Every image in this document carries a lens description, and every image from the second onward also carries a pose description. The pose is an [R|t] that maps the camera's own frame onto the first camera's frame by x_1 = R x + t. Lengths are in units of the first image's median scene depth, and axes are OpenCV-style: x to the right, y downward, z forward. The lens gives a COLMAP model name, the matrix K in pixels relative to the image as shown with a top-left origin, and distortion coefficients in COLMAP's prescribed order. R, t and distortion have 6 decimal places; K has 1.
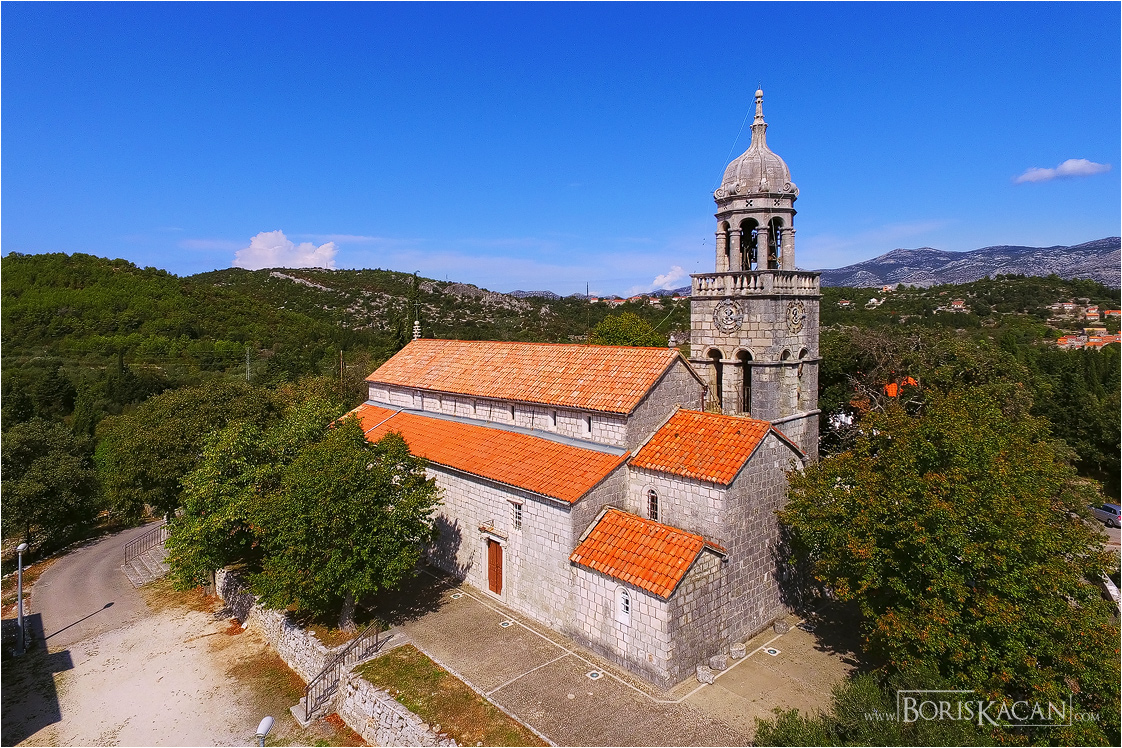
lens RADIAL K [[637.9, 0, 562.2], [0, 637.9, 367.7], [0, 0, 1]] dist [-0.001606, -0.000142]
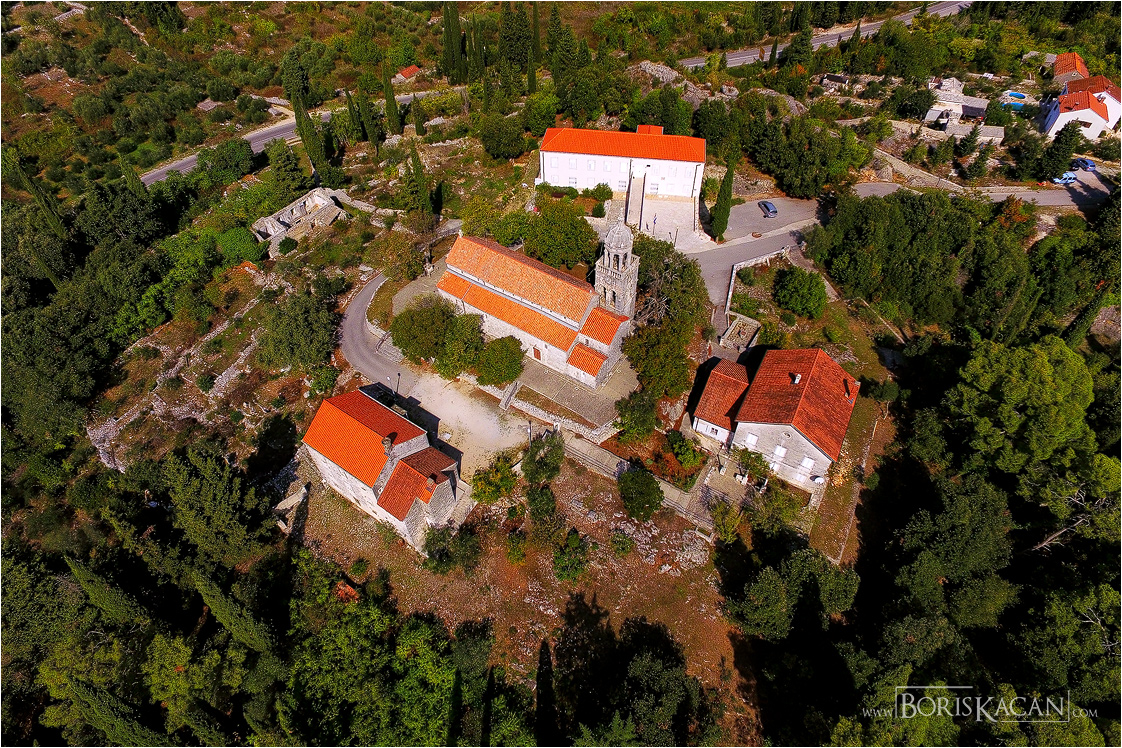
lens RADIAL K [[637.9, 0, 561.7], [0, 637.9, 374.1], [0, 0, 1]] dist [-0.001606, -0.000142]
pose [[0.972304, -0.181888, 0.146773, -0.550512], [0.023083, 0.699646, 0.714117, -2.211387], [-0.232579, -0.690950, 0.684467, -1.511222]]
